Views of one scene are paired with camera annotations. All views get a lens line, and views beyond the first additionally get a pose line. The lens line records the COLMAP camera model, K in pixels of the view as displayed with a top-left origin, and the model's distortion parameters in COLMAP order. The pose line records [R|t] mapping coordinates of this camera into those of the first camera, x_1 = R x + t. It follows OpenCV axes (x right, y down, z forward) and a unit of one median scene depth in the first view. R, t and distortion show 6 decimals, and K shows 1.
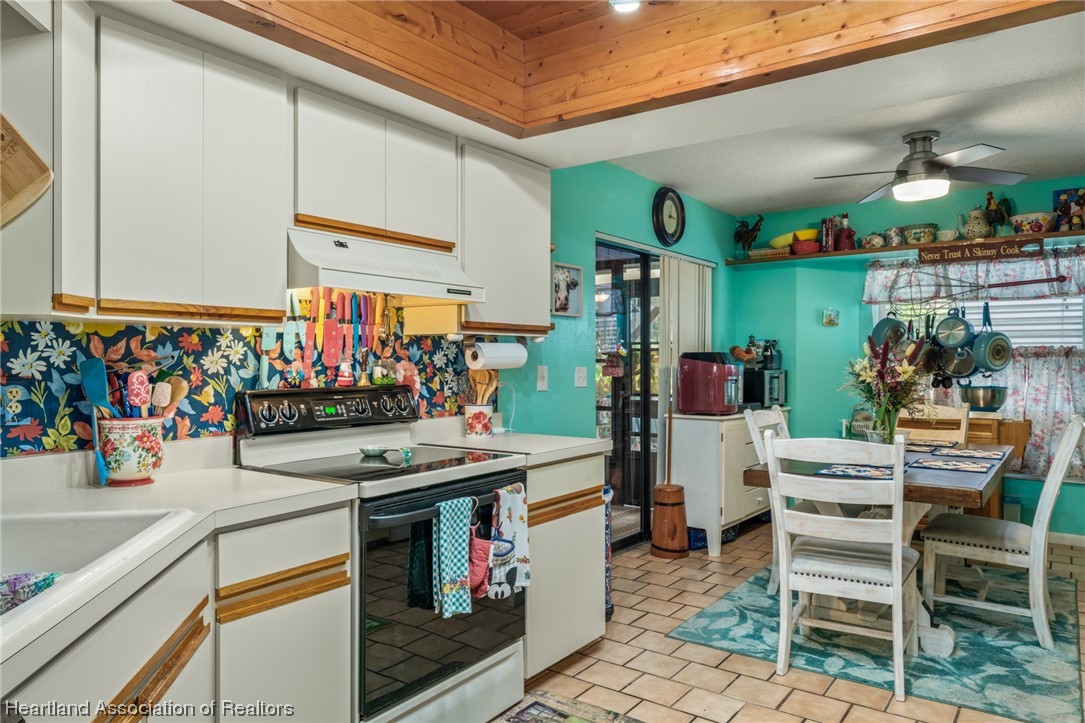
lens RADIAL K [[741.6, 0, 540.8], [0, 741.6, 358.2], [0, 0, 1]] dist [0.013432, -0.002232]
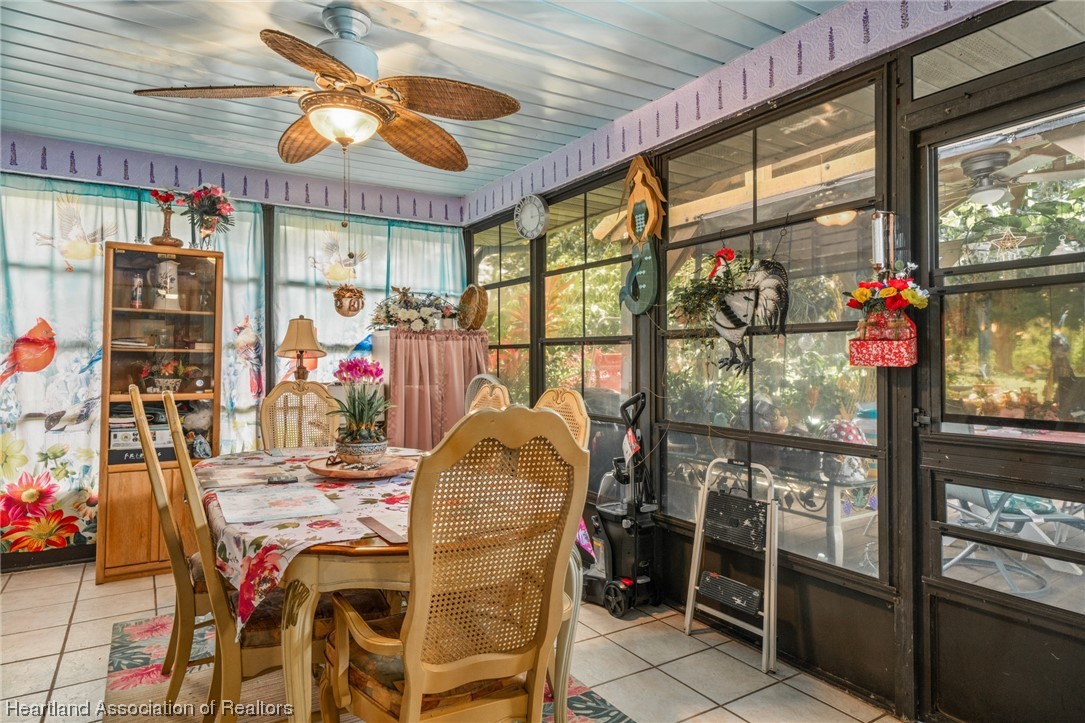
lens RADIAL K [[632.5, 0, 540.1], [0, 632.5, 361.0], [0, 0, 1]] dist [0.004837, 0.000316]
pose [[0.931434, -0.003578, -0.363893, 0.071748], [0.005593, 0.999974, 0.004484, 0.026495], [0.363867, -0.006212, 0.931430, 0.863888]]
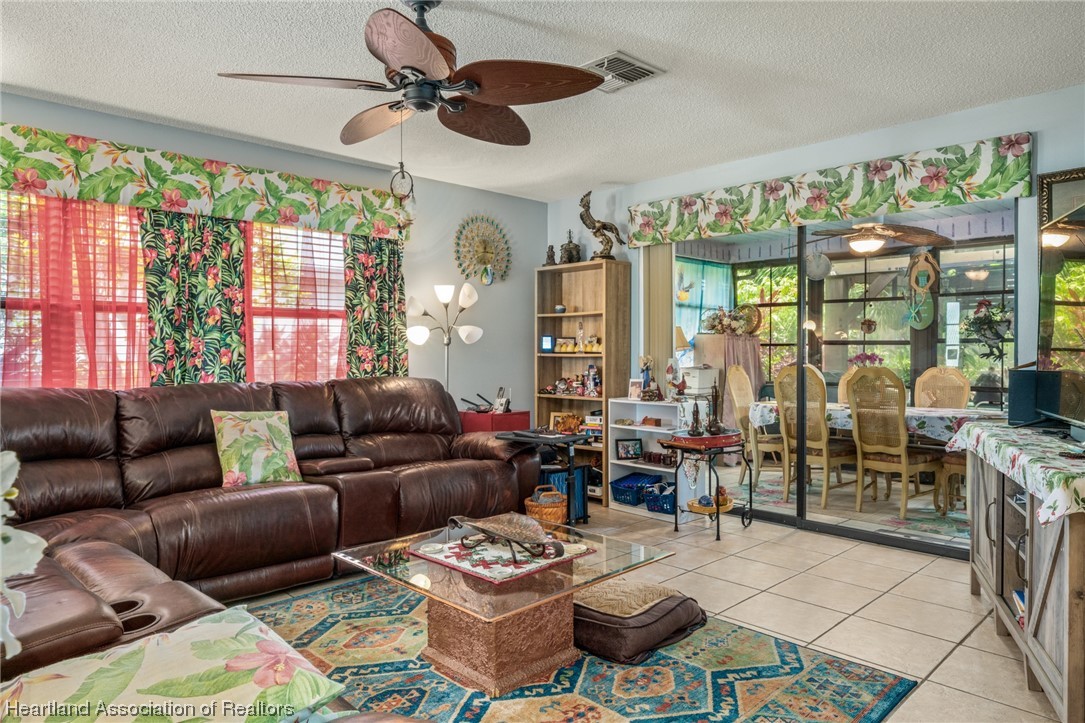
lens RADIAL K [[694.0, 0, 544.4], [0, 694.0, 357.6], [0, 0, 1]] dist [-0.003404, -0.000262]
pose [[0.986453, -0.000485, -0.164045, -0.554926], [0.002620, 0.999915, 0.012794, 0.017832], [0.164024, -0.013051, 0.986370, 0.076119]]
